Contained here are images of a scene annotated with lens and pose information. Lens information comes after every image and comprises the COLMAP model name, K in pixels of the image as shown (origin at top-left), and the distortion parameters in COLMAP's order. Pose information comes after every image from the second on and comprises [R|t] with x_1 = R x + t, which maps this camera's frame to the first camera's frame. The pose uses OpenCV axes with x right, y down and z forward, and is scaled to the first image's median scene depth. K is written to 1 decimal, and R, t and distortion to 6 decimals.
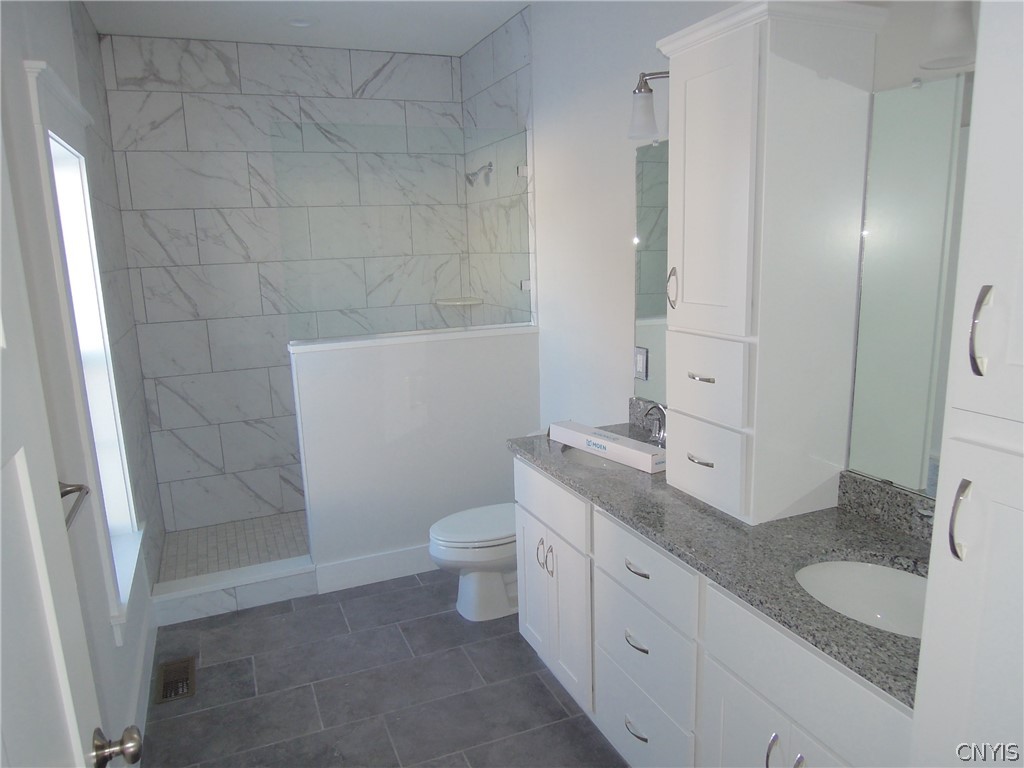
lens RADIAL K [[706.9, 0, 512.0], [0, 706.9, 384.0], [0, 0, 1]] dist [-0.054512, 0.005804]
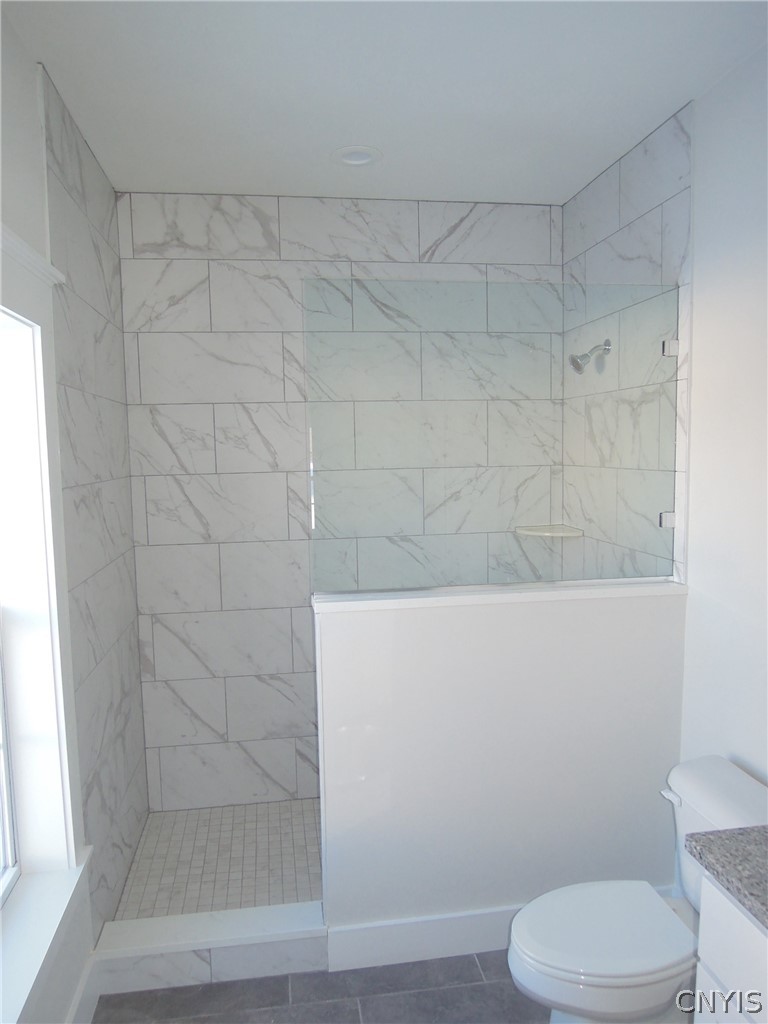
lens RADIAL K [[706.9, 0, 345.7], [0, 706.9, 509.6], [0, 0, 1]] dist [-0.054512, 0.005804]
pose [[0.956362, 0.038604, -0.289624, -0.076382], [-0.067680, 0.993543, -0.091056, -0.068251], [0.284239, 0.106684, 0.952799, 0.290088]]
